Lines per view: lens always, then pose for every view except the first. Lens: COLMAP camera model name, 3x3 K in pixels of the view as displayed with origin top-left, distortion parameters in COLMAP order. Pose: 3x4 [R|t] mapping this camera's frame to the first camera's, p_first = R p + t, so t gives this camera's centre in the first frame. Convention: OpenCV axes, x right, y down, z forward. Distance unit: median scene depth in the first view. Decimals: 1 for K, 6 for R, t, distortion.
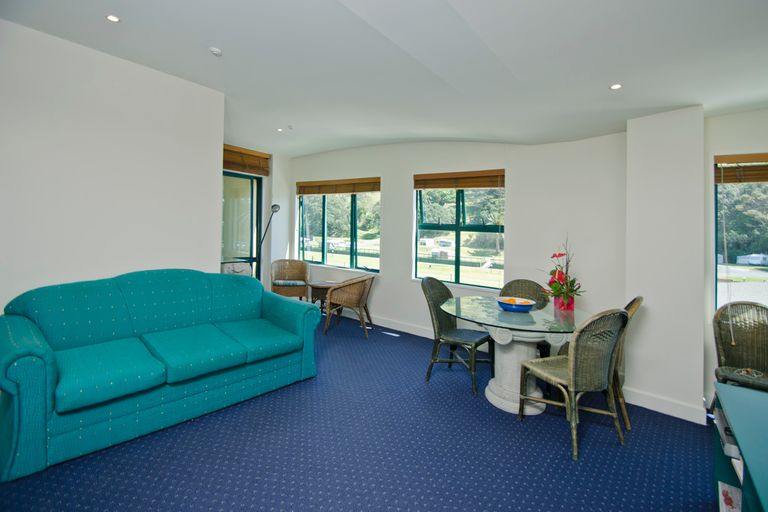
lens RADIAL K [[342.2, 0, 371.5], [0, 342.2, 234.3], [0, 0, 1]] dist [-0.000085, -0.000061]
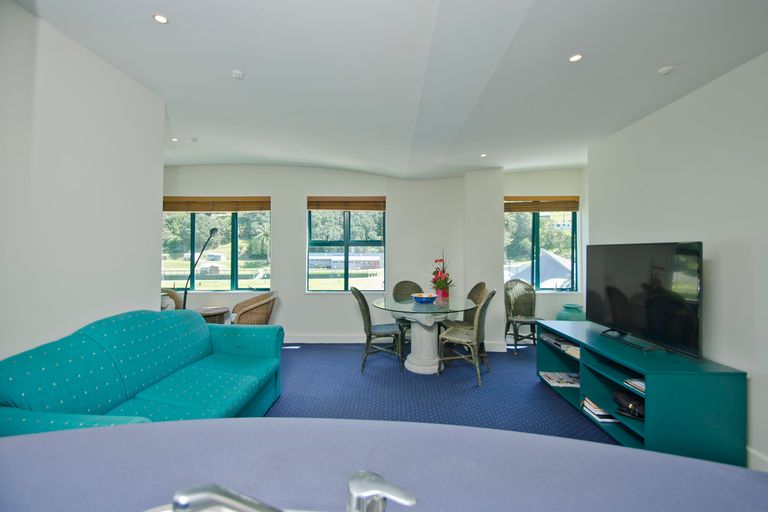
lens RADIAL K [[346.0, 0, 369.4], [0, 346.0, 254.2], [0, 0, 1]] dist [0.000969, -0.000158]
pose [[0.799001, -0.061343, 0.598193, -0.352403], [0.046060, 0.998104, 0.040831, -0.024773], [-0.599563, -0.005071, 0.800311, 0.002450]]
